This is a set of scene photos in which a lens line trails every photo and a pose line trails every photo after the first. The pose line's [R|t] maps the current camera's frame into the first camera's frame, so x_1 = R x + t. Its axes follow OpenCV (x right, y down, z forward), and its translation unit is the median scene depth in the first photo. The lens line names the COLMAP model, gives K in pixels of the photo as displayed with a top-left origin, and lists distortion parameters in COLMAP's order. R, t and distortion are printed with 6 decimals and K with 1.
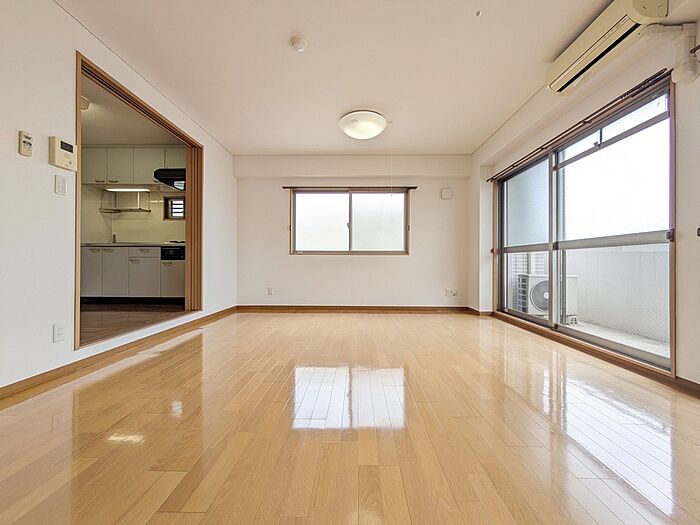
lens RADIAL K [[276.5, 0, 352.4], [0, 276.5, 262.1], [0, 0, 1]] dist [0.001152, 0.000959]
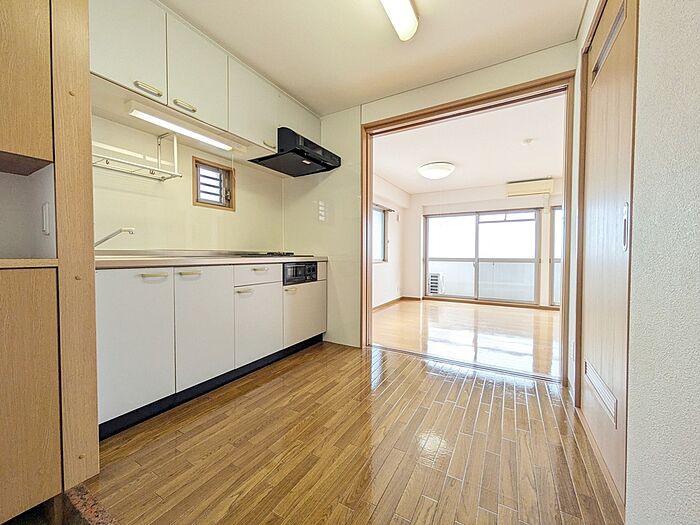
lens RADIAL K [[276.5, 0, 352.8], [0, 276.5, 261.6], [0, 0, 1]] dist [0.001152, 0.000959]
pose [[0.481349, -0.023824, 0.876205, -1.066620], [-0.003571, 0.999569, 0.029141, -0.071688], [-0.876522, -0.017156, 0.481057, 0.557374]]
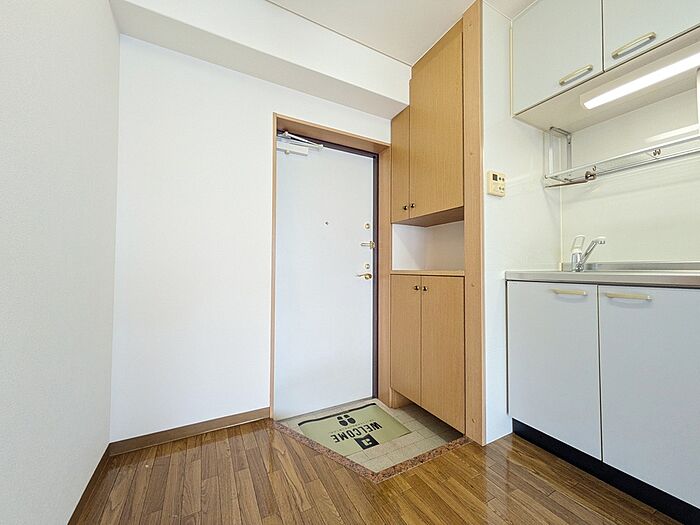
lens RADIAL K [[276.5, 0, 353.4], [0, 276.5, 261.9], [0, 0, 1]] dist [0.001152, 0.000959]
pose [[0.500177, -0.021866, -0.865647, -0.738814], [0.000117, 0.999683, -0.025185, -0.068618], [0.865923, 0.012496, 0.500020, 0.599507]]
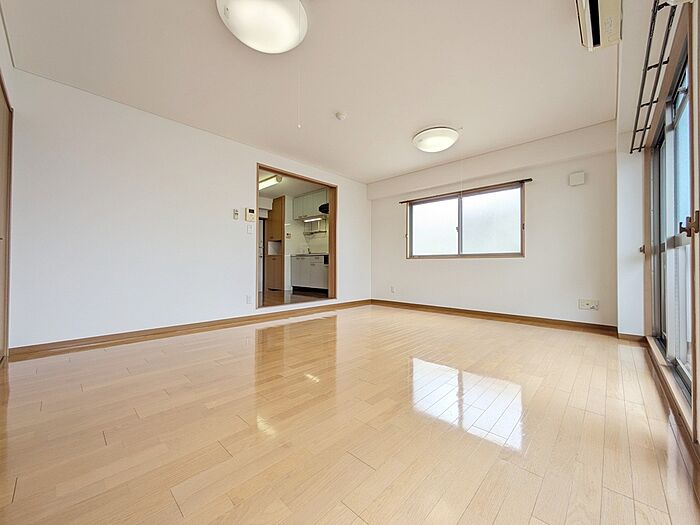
lens RADIAL K [[276.5, 0, 353.7], [0, 276.5, 263.4], [0, 0, 1]] dist [0.001152, 0.000959]
pose [[0.742824, -0.005941, -0.669460, 0.416387], [0.002438, 0.999978, -0.006169, -0.002285], [0.669482, 0.002950, 0.742822, -0.015249]]
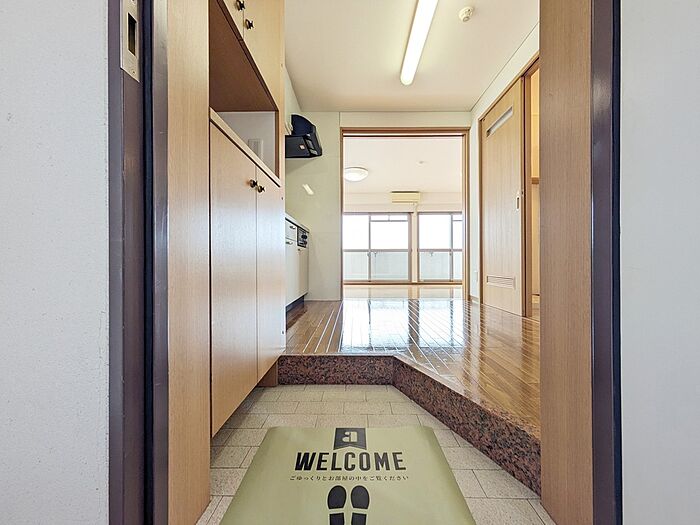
lens RADIAL K [[276.5, 0, 353.3], [0, 276.5, 261.5], [0, 0, 1]] dist [0.001152, 0.000959]
pose [[-0.014019, -0.001880, 0.999900, -1.312099], [-0.000337, 0.999998, 0.001875, 0.029117], [-0.999902, -0.000311, -0.014019, 0.818092]]
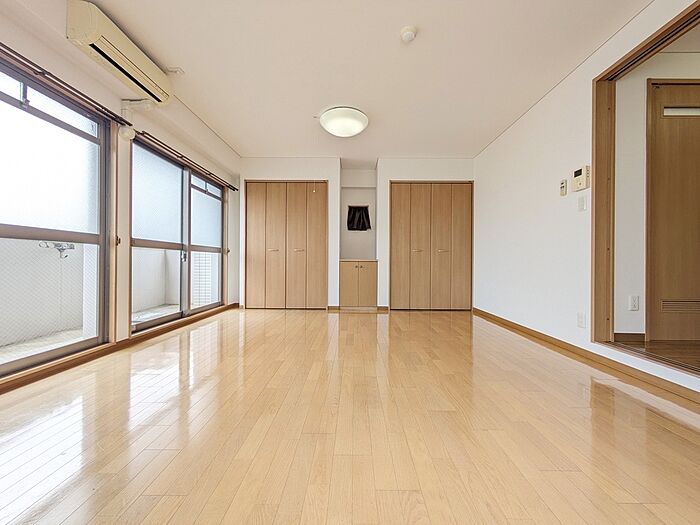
lens RADIAL K [[276.5, 0, 353.7], [0, 276.5, 263.5], [0, 0, 1]] dist [0.001152, 0.000959]
pose [[-0.999868, -0.010431, -0.012450, -0.001360], [-0.010419, 0.999945, -0.000959, 0.002582], [0.012459, -0.000829, -0.999922, 0.990243]]
